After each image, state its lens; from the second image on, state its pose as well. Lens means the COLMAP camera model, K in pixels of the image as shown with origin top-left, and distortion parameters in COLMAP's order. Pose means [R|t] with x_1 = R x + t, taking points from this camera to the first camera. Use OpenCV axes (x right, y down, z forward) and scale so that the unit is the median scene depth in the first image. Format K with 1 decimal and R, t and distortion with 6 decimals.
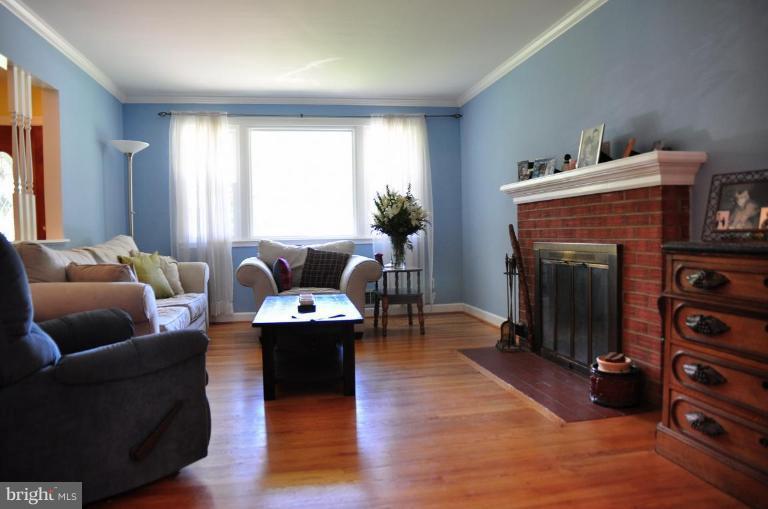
lens RADIAL K [[532.1, 0, 389.1], [0, 532.1, 255.2], [0, 0, 1]] dist [-0.088936, 0.026410]
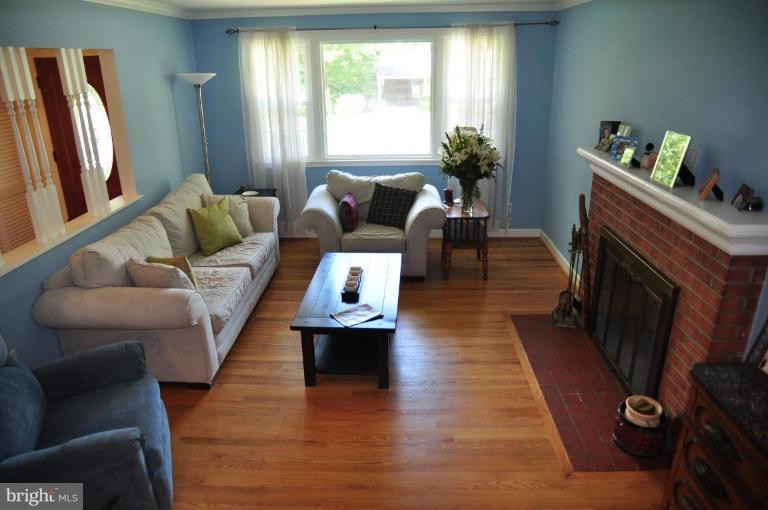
lens RADIAL K [[532.1, 0, 389.4], [0, 532.1, 249.7], [0, 0, 1]] dist [-0.088936, 0.026410]
pose [[0.977566, 0.081839, -0.194079, 0.086504], [-0.018948, 0.951862, 0.305940, -0.232396], [0.209774, -0.295399, 0.932059, 0.061923]]
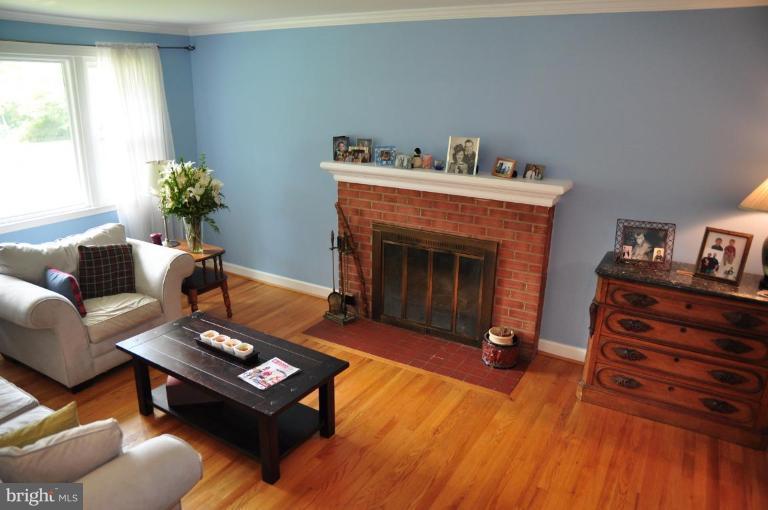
lens RADIAL K [[532.1, 0, 384.5], [0, 532.1, 253.6], [0, 0, 1]] dist [-0.088936, 0.026410]
pose [[0.669364, -0.192938, 0.717444, -0.451088], [0.003815, 0.966570, 0.256375, -0.220065], [-0.742925, -0.168871, 0.647723, 0.249857]]
